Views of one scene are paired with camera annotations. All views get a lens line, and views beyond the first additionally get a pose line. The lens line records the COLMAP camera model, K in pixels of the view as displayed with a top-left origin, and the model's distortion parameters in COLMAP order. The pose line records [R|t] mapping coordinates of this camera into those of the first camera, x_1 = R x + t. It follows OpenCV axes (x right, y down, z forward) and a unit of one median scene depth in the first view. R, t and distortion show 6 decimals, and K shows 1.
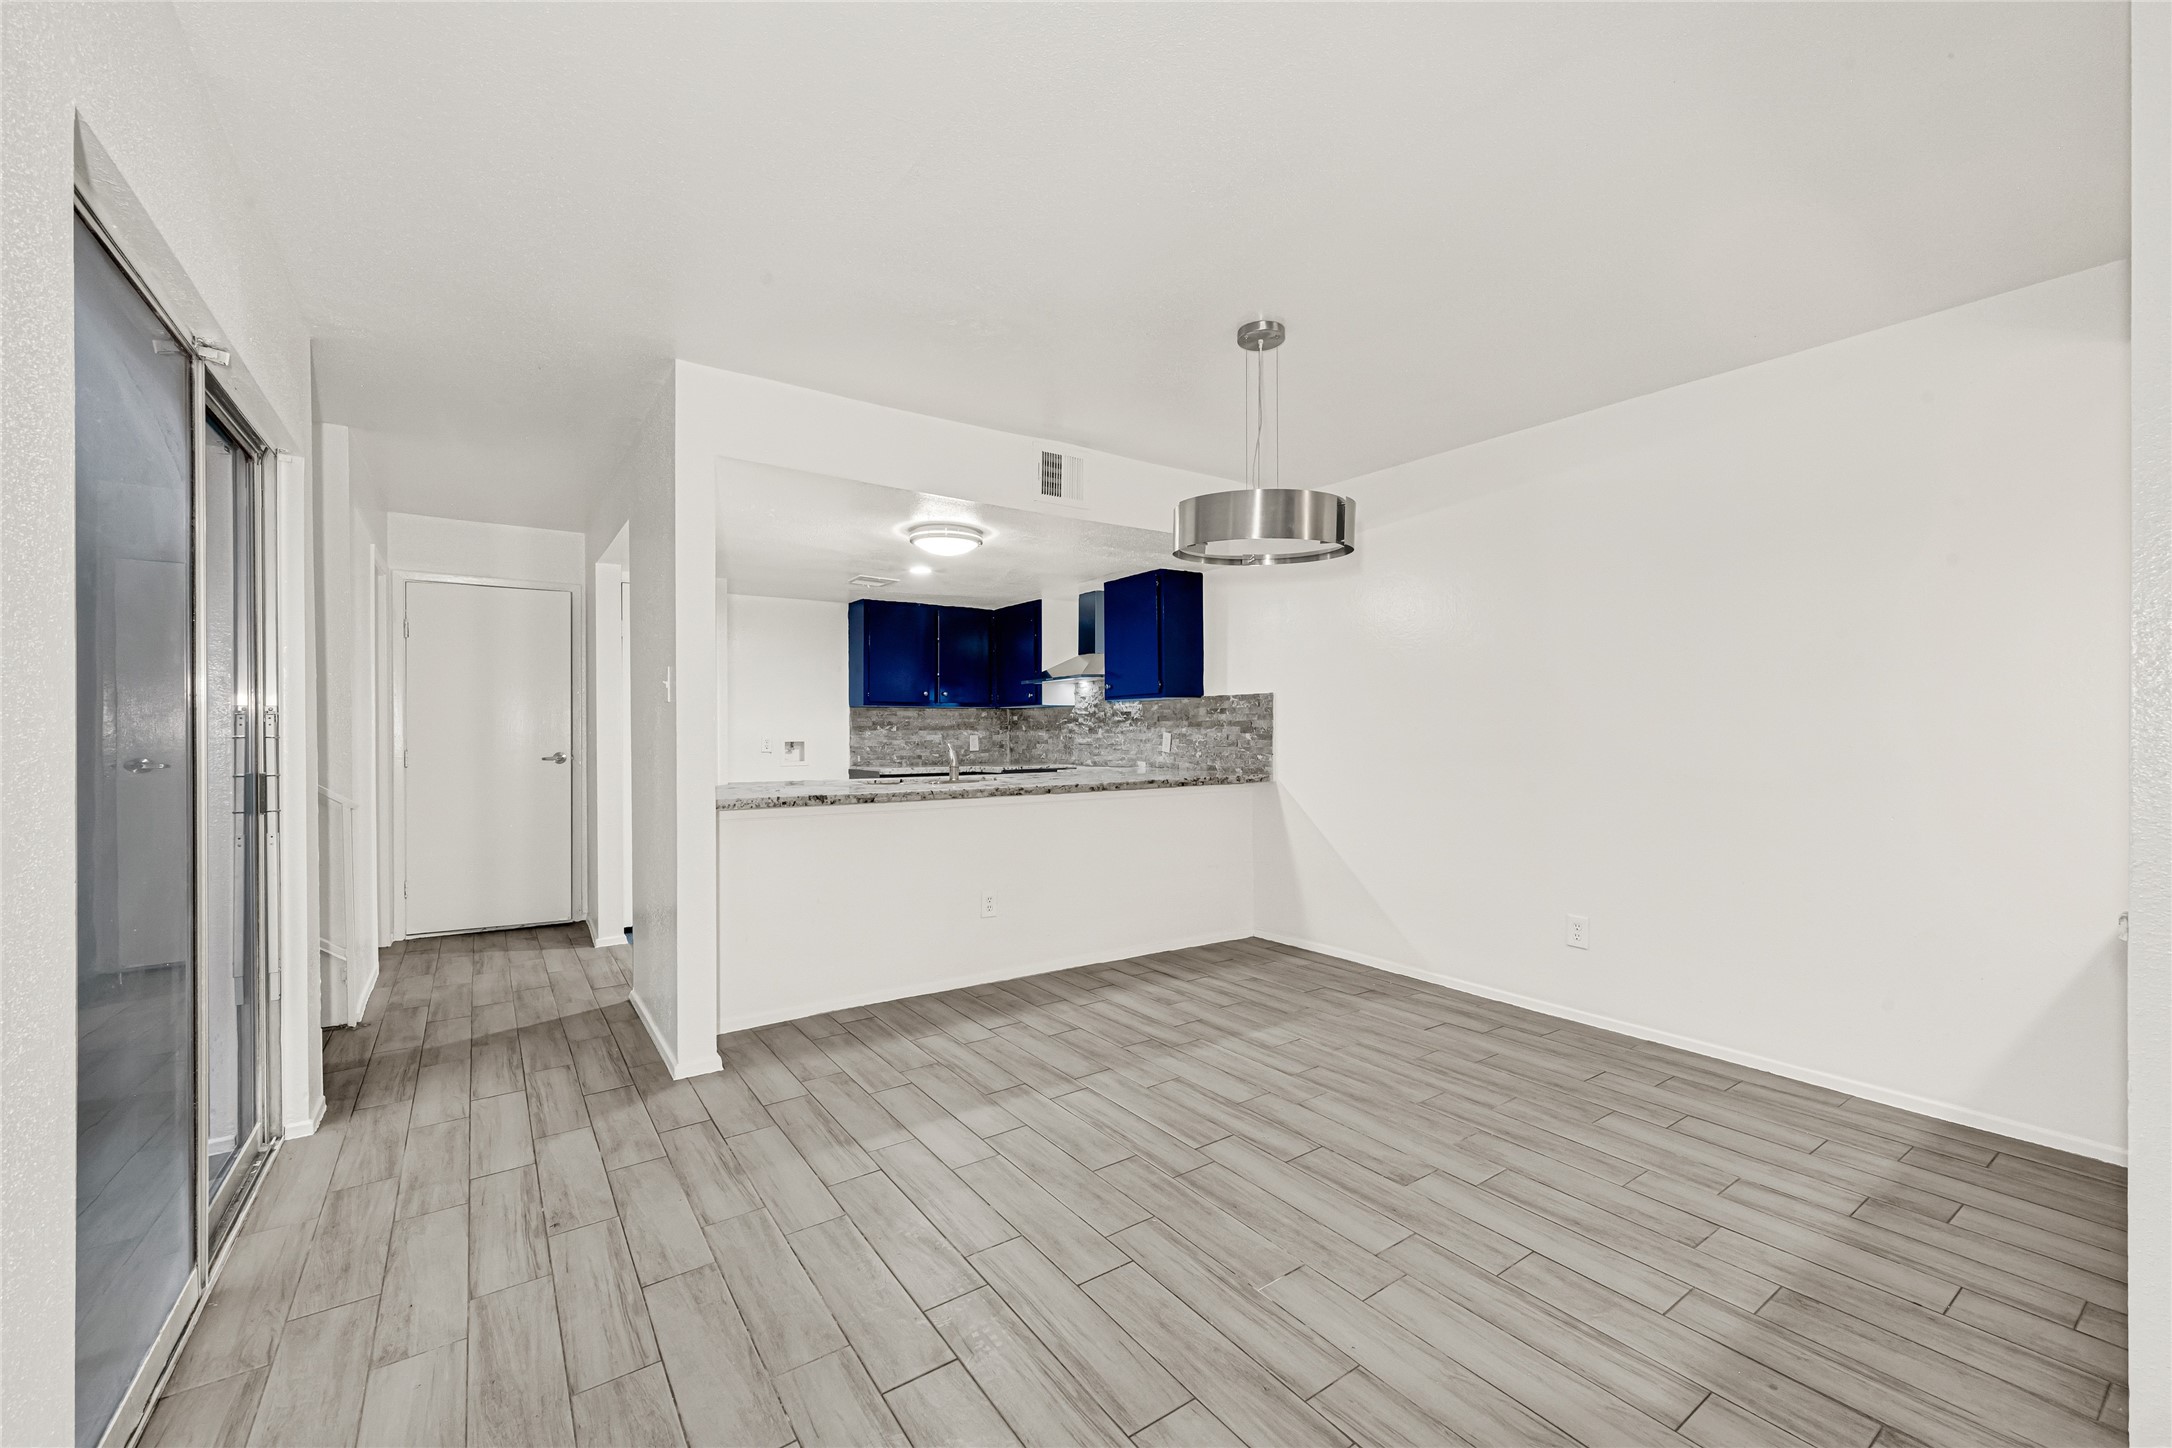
lens RADIAL K [[887.3, 0, 1100.7], [0, 887.3, 728.8], [0, 0, 1]] dist [-0.002606, 0.000842]
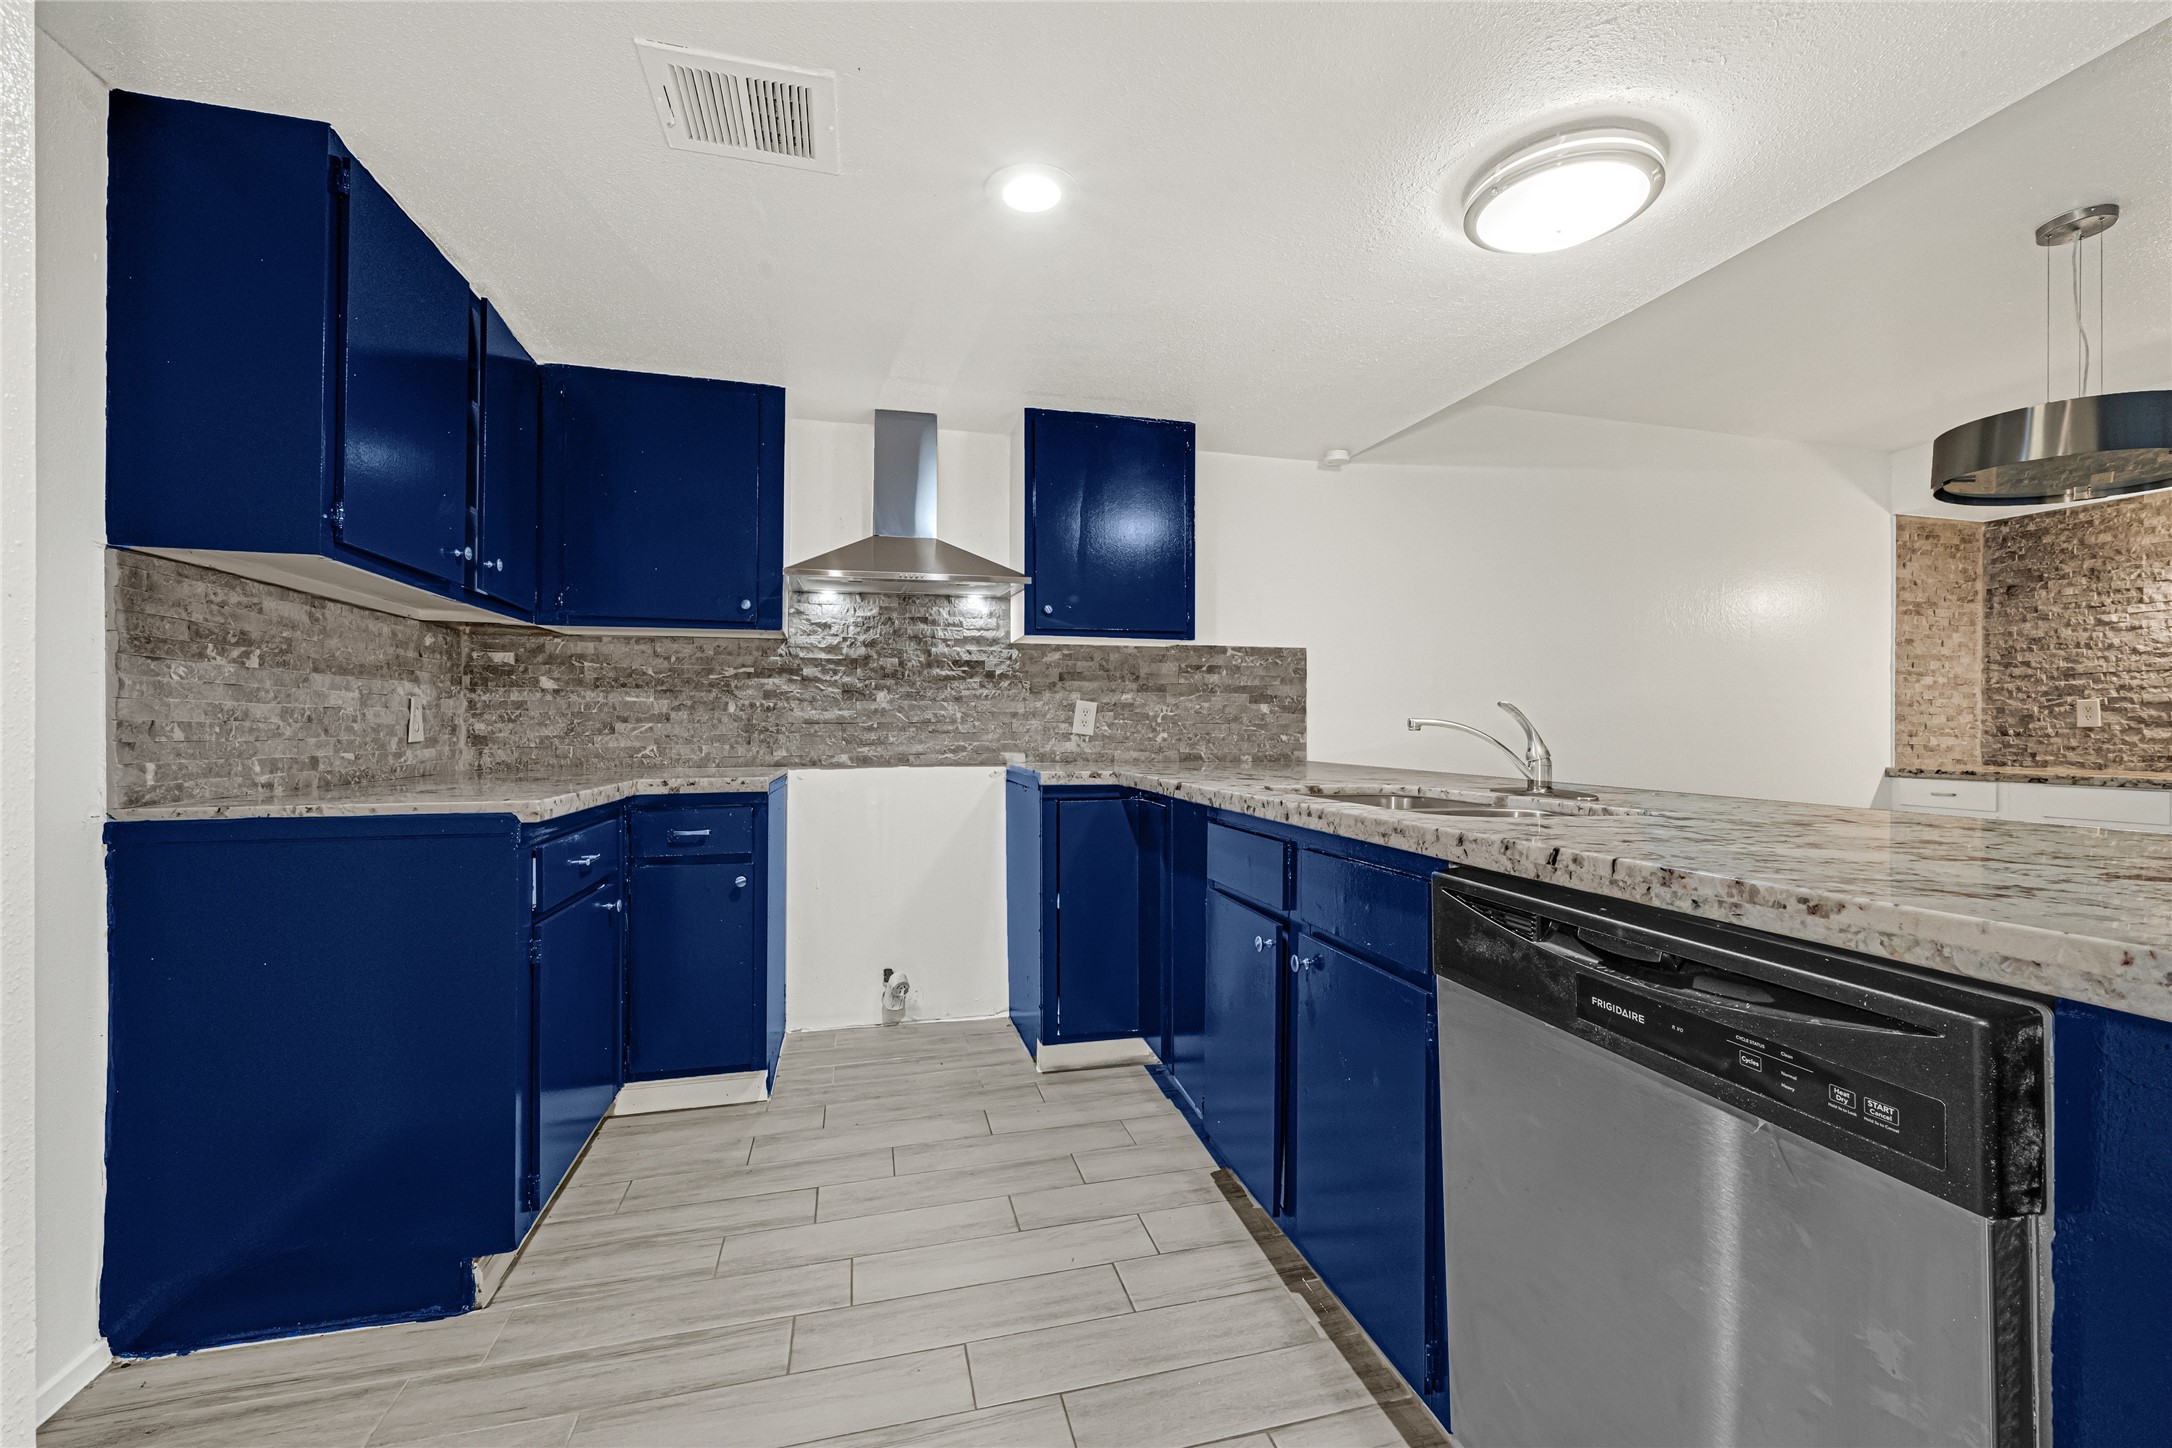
lens RADIAL K [[887.3, 0, 1074.7], [0, 887.3, 727.7], [0, 0, 1]] dist [-0.002606, 0.000842]
pose [[0.349638, 0.005380, 0.936869, -0.790453], [-0.005484, 0.999978, -0.003696, 0.040001], [-0.936869, -0.003845, 0.349660, 1.333694]]
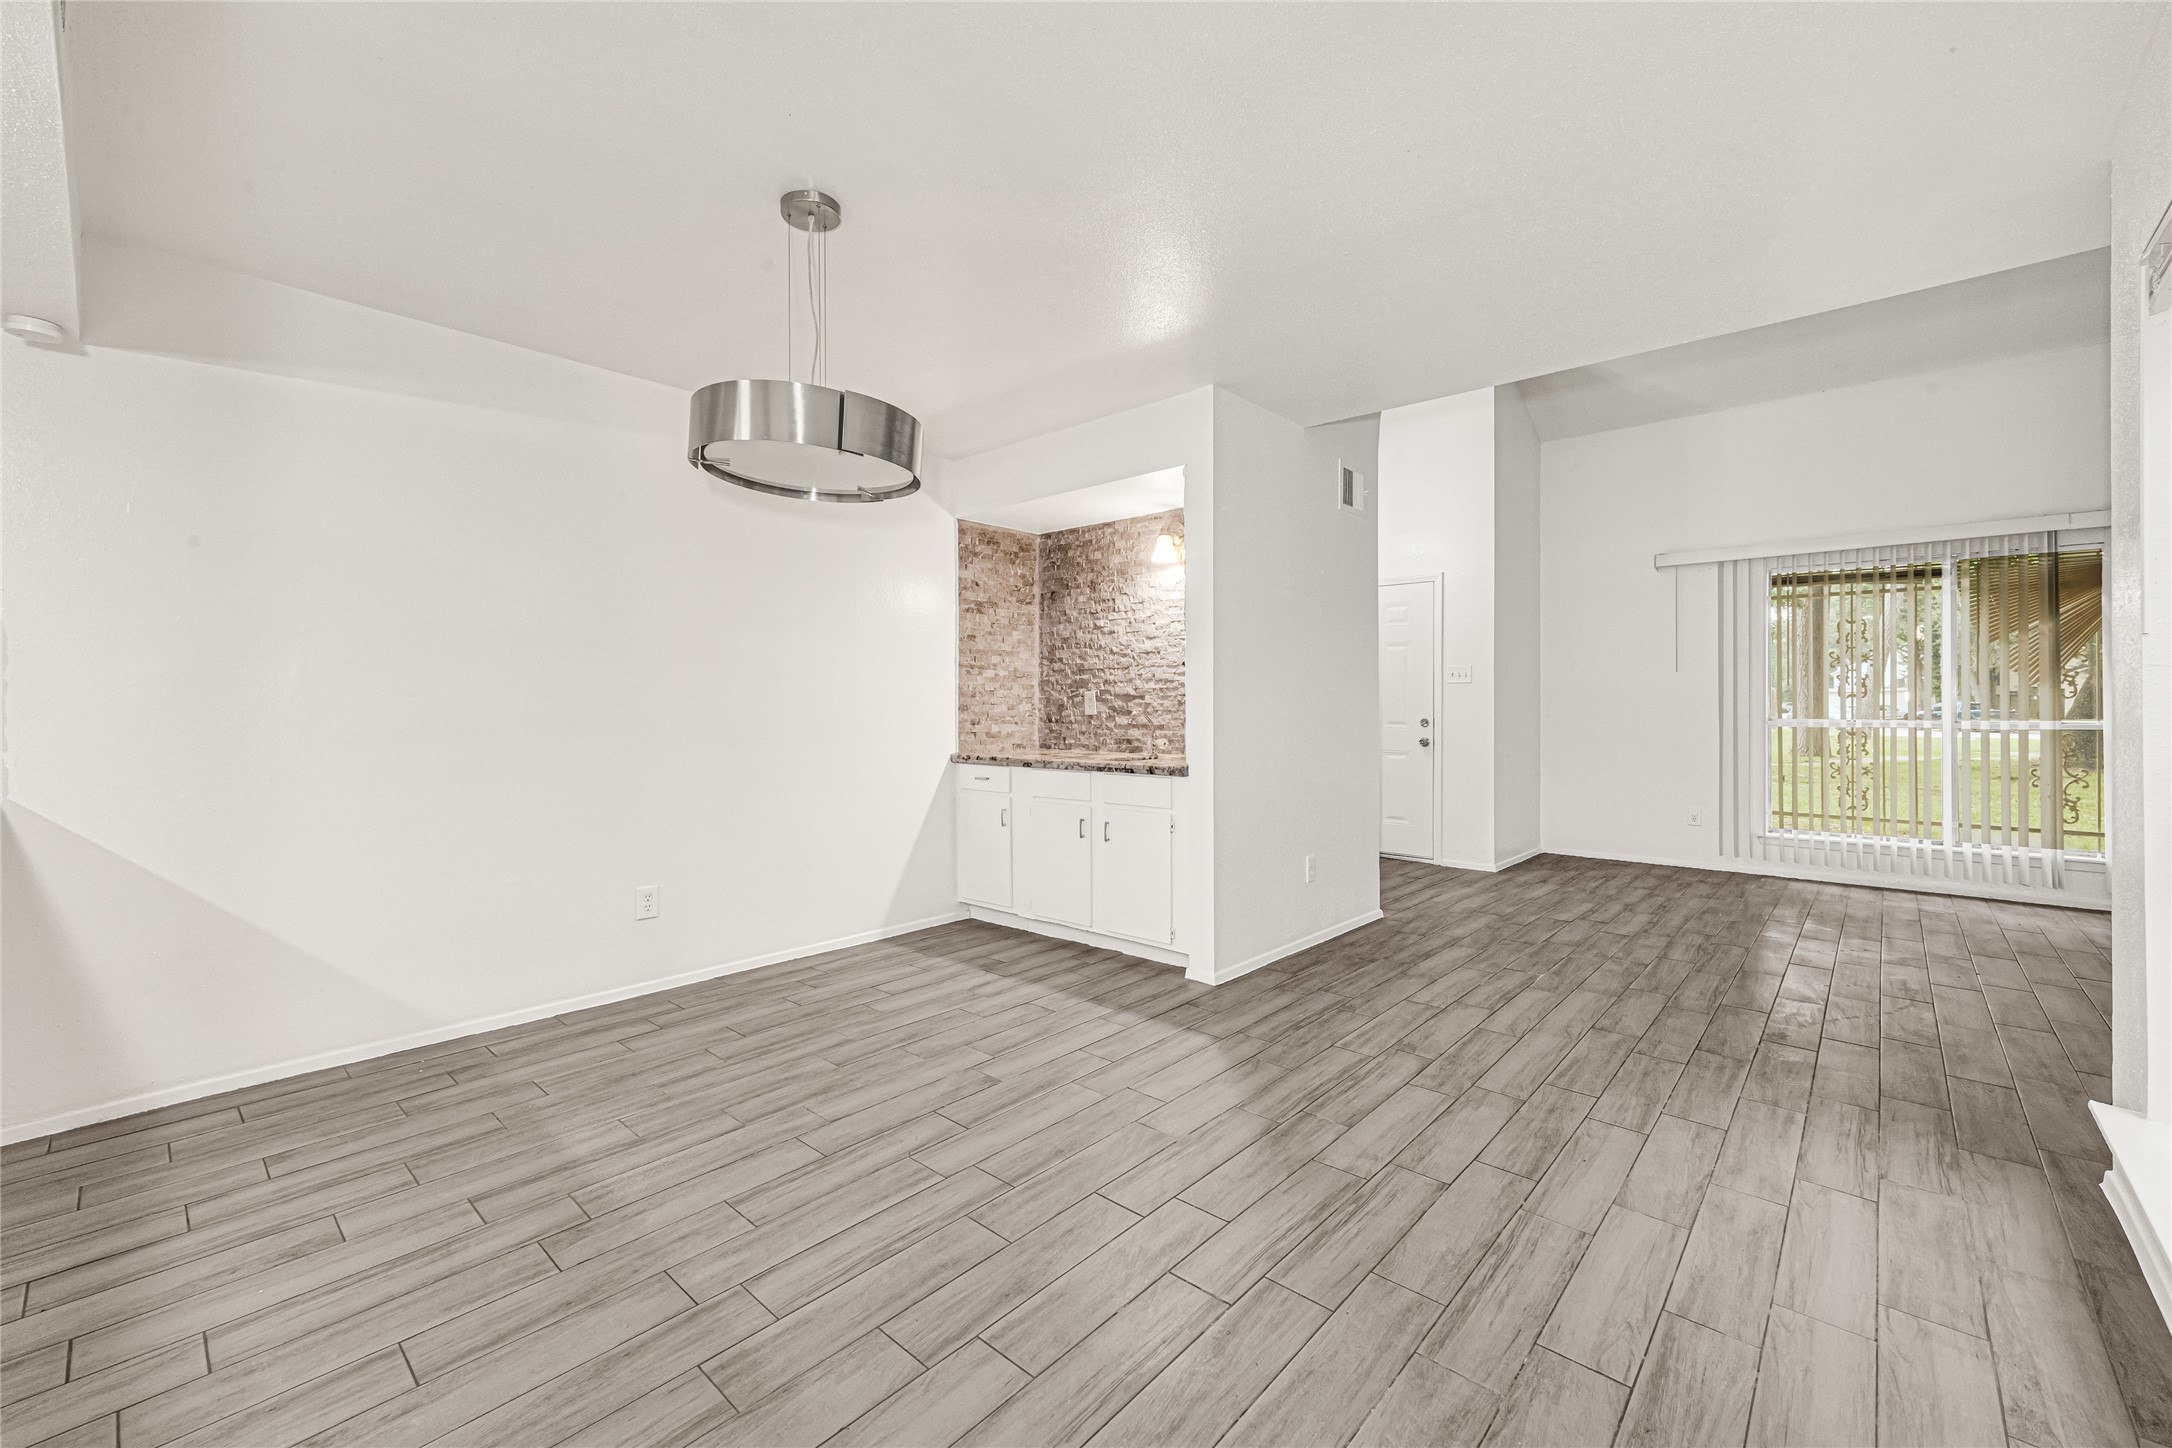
lens RADIAL K [[887.3, 0, 1080.9], [0, 887.3, 702.7], [0, 0, 1]] dist [-0.002606, 0.000842]
pose [[-0.219298, 0.006472, 0.975636, -0.561227], [0.006264, 0.999967, -0.005226, 0.014556], [-0.975638, 0.004965, -0.219332, 0.780577]]
